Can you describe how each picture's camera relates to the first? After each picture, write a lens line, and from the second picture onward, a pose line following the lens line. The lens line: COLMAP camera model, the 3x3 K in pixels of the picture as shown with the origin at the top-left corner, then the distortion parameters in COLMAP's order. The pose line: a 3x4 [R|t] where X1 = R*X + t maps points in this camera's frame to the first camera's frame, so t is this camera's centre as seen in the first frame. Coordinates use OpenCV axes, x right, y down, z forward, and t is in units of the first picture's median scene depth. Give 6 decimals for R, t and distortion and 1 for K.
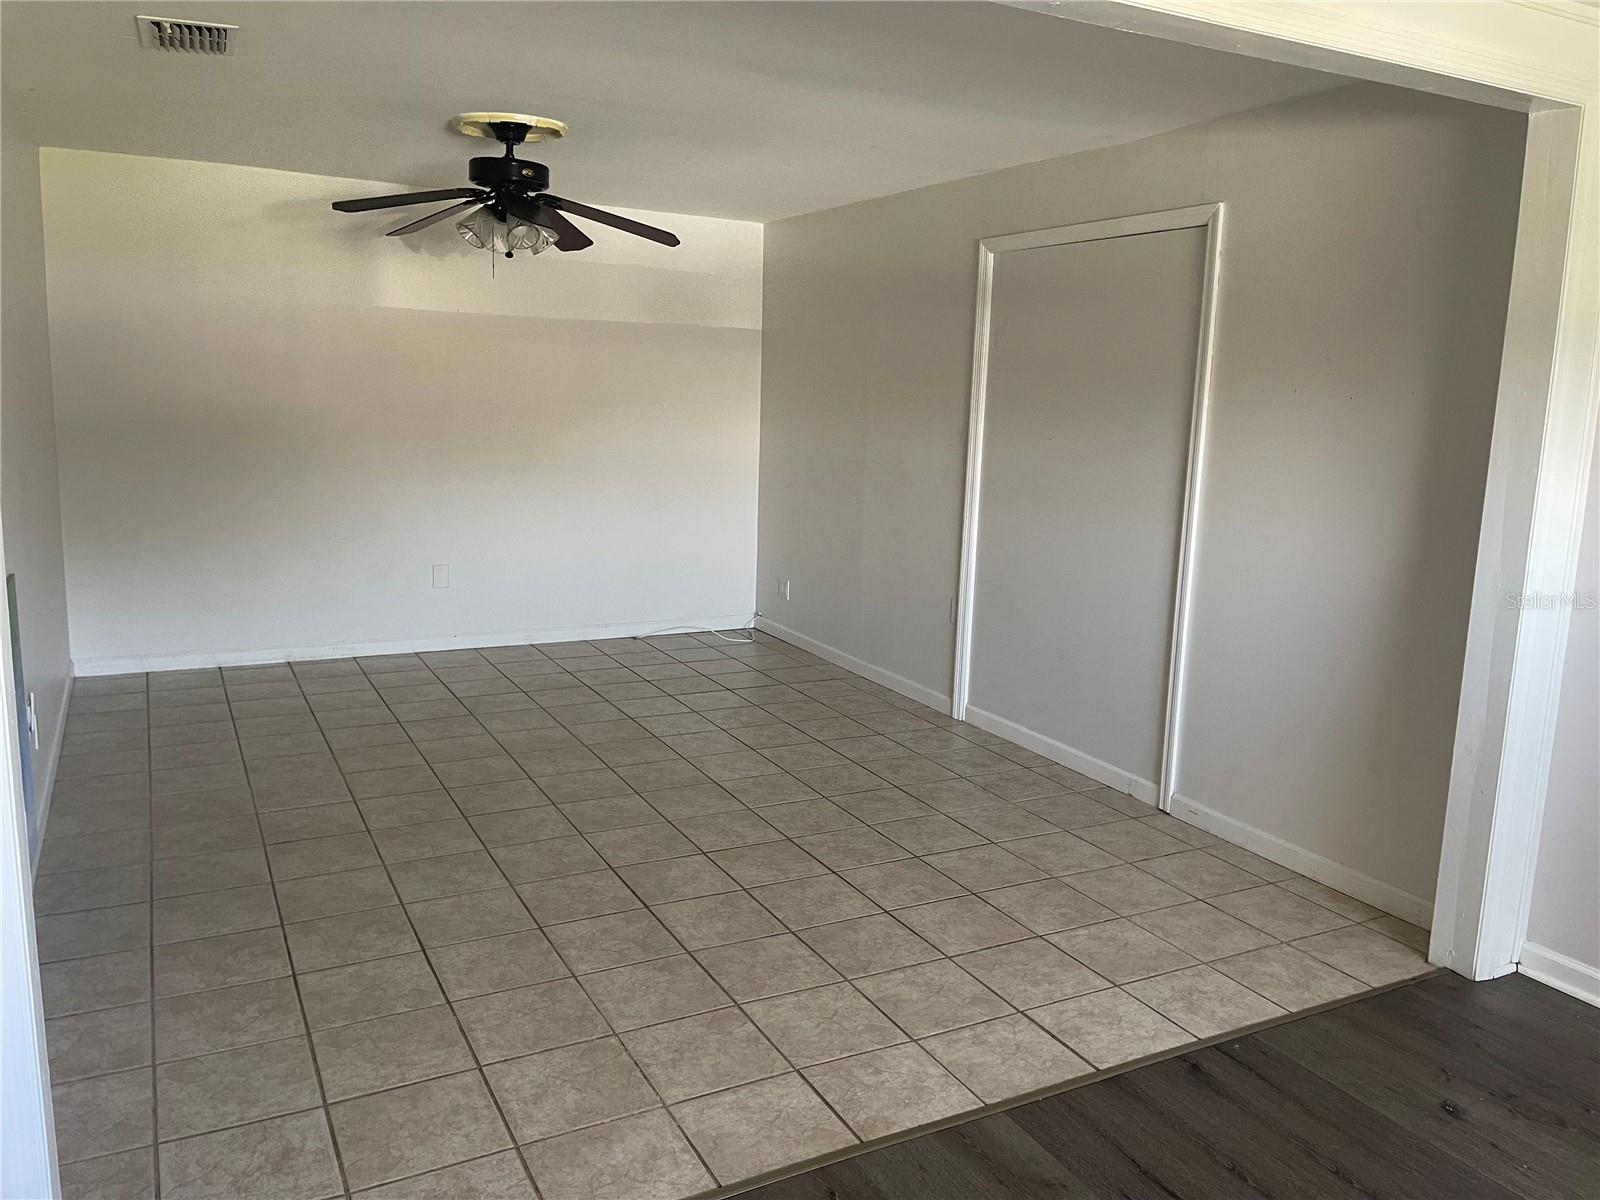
lens RADIAL K [[1210.3, 0, 810.2], [0, 1210.3, 592.6], [0, 0, 1]] dist [0.073423, -0.098999]
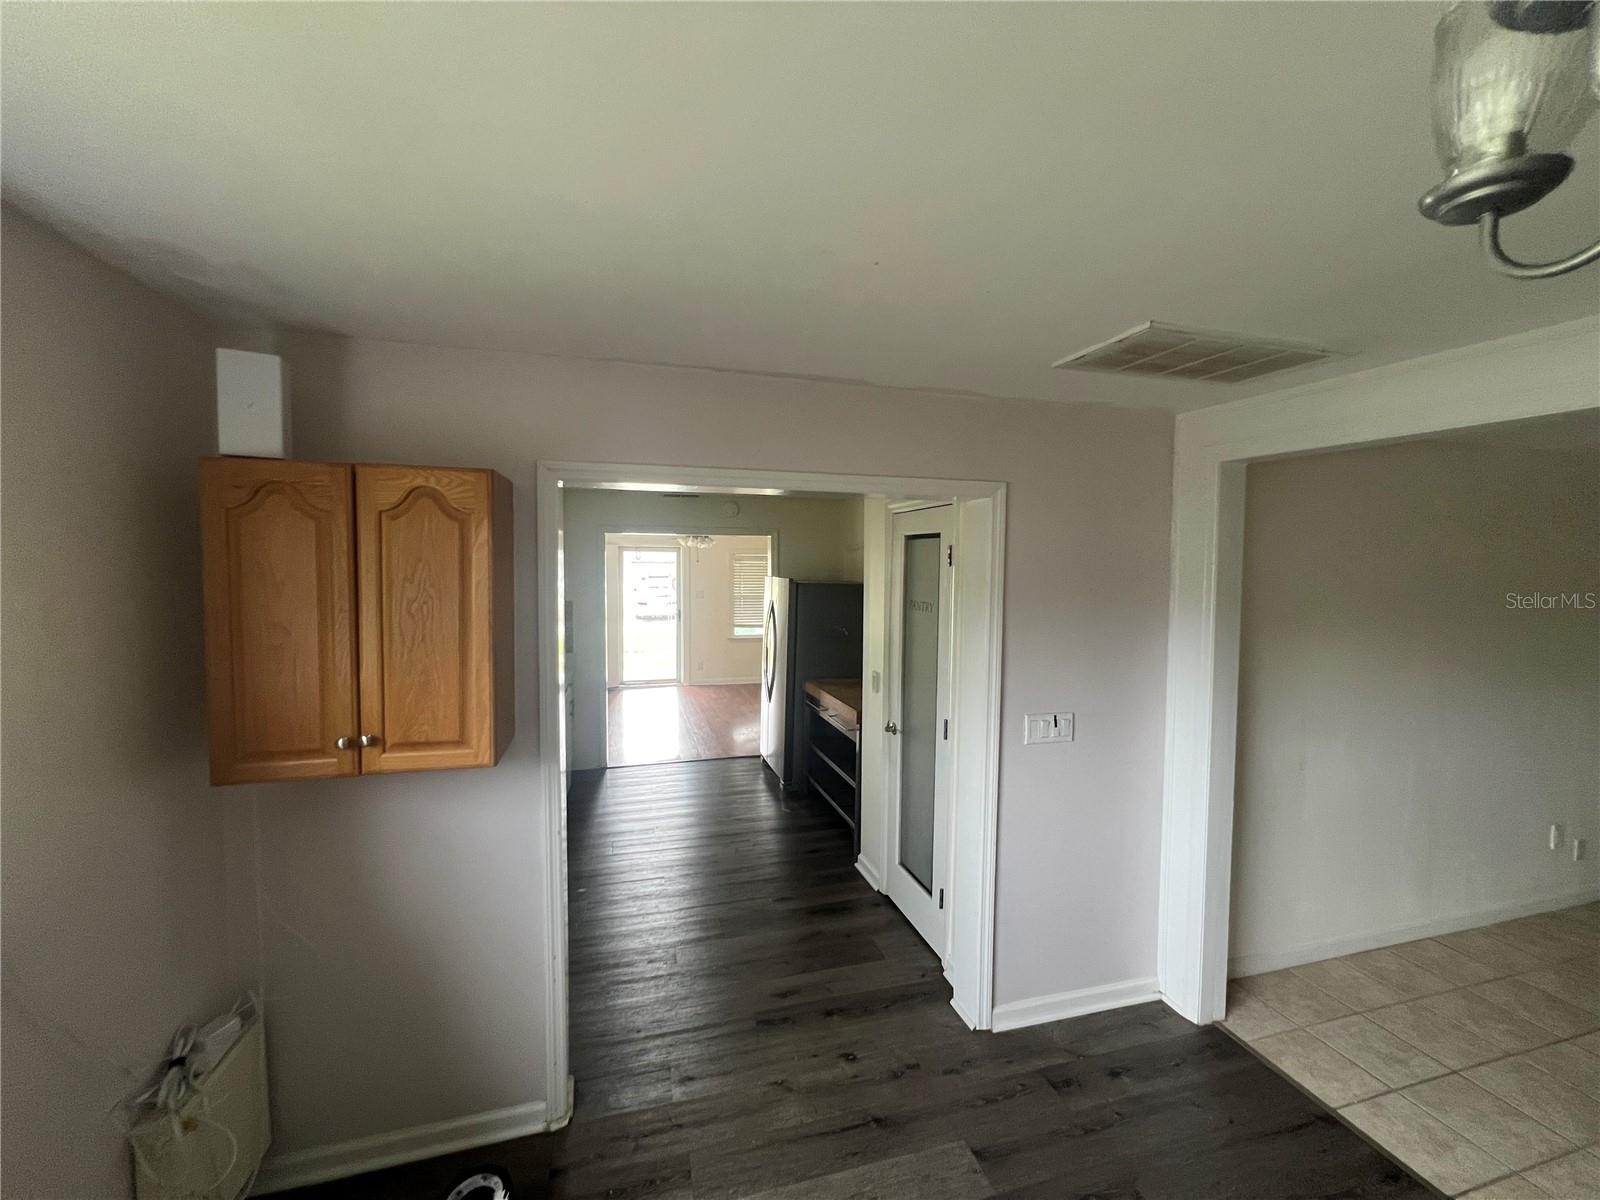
lens RADIAL K [[638.1, 0, 800.0], [0, 638.1, 600.0], [0, 0, 1]] dist [0.000772, 0.000257]
pose [[-0.222819, 0.018269, -0.974689, 0.508606], [-0.179102, 0.982039, 0.059350, -0.096252], [0.958266, 0.187793, -0.215545, 0.126391]]
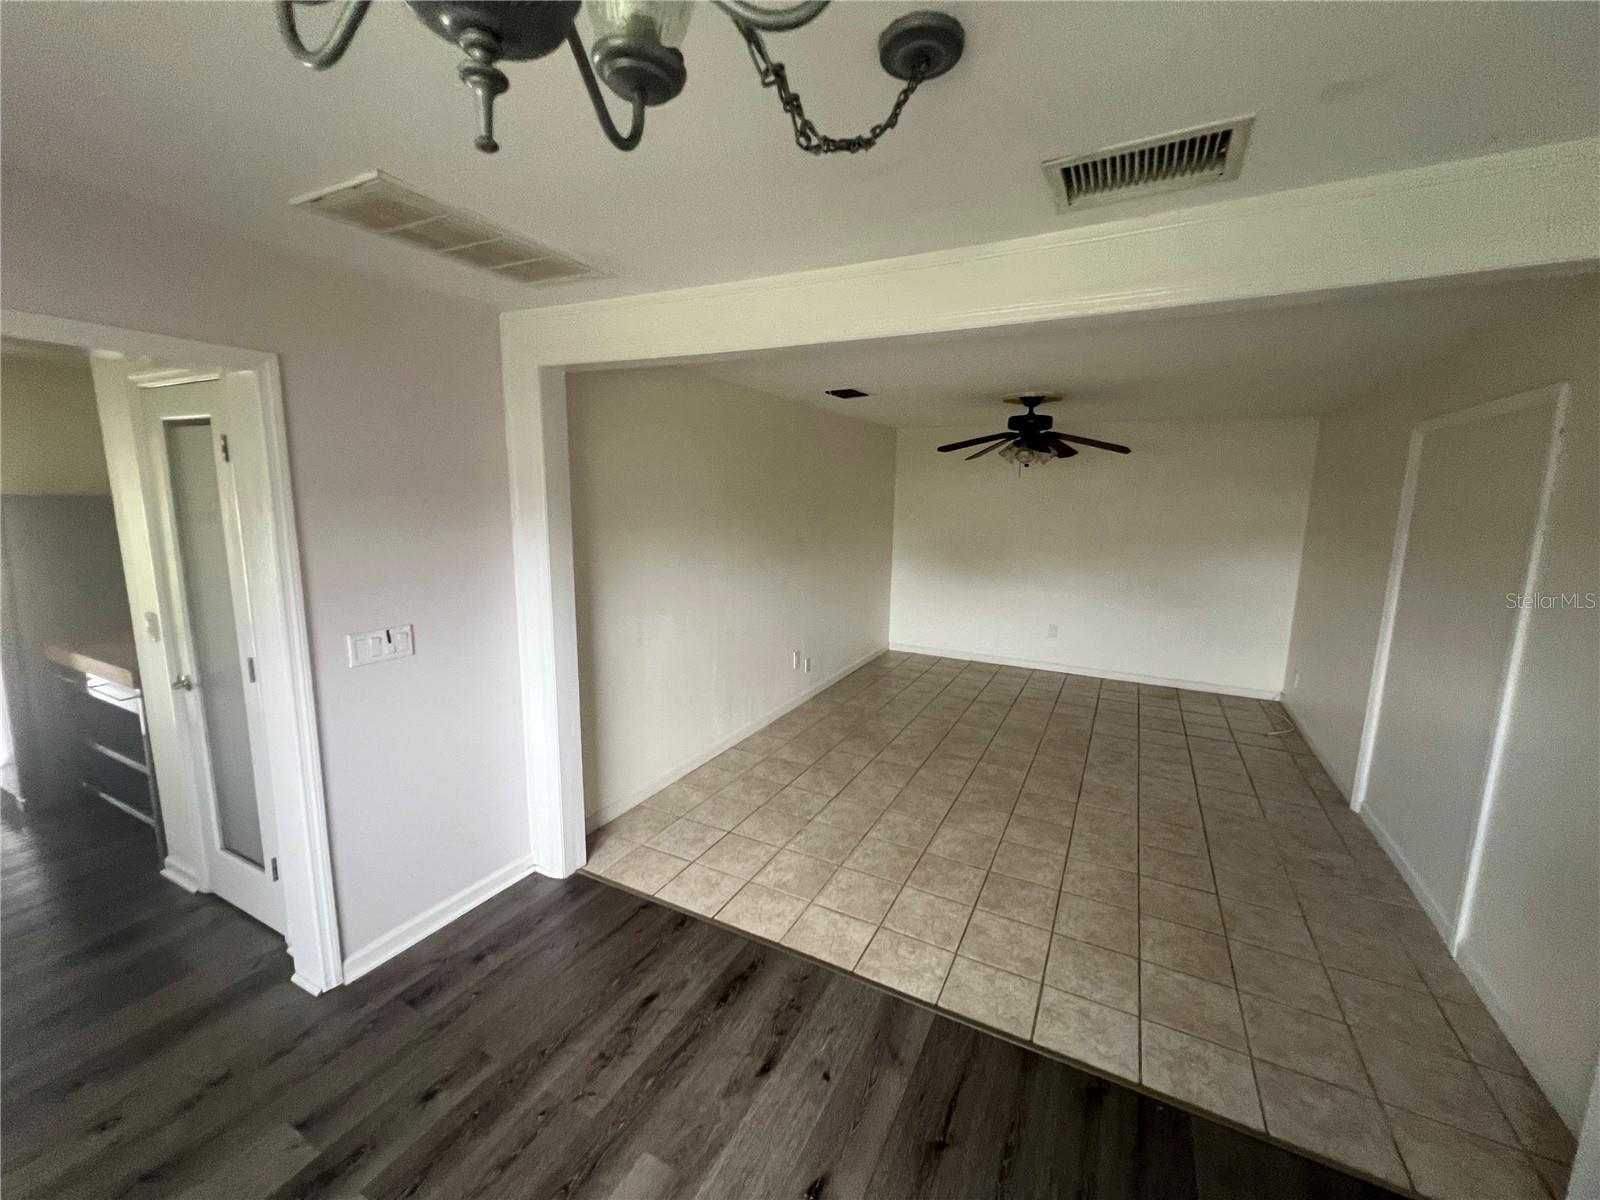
lens RADIAL K [[638.1, 0, 800.0], [0, 638.1, 600.0], [0, 0, 1]] dist [0.000772, 0.000257]
pose [[0.556022, 0.114342, -0.823265, 0.517237], [-0.136765, 0.989578, 0.045072, -0.095384], [0.819838, 0.087533, 0.565865, 0.248557]]
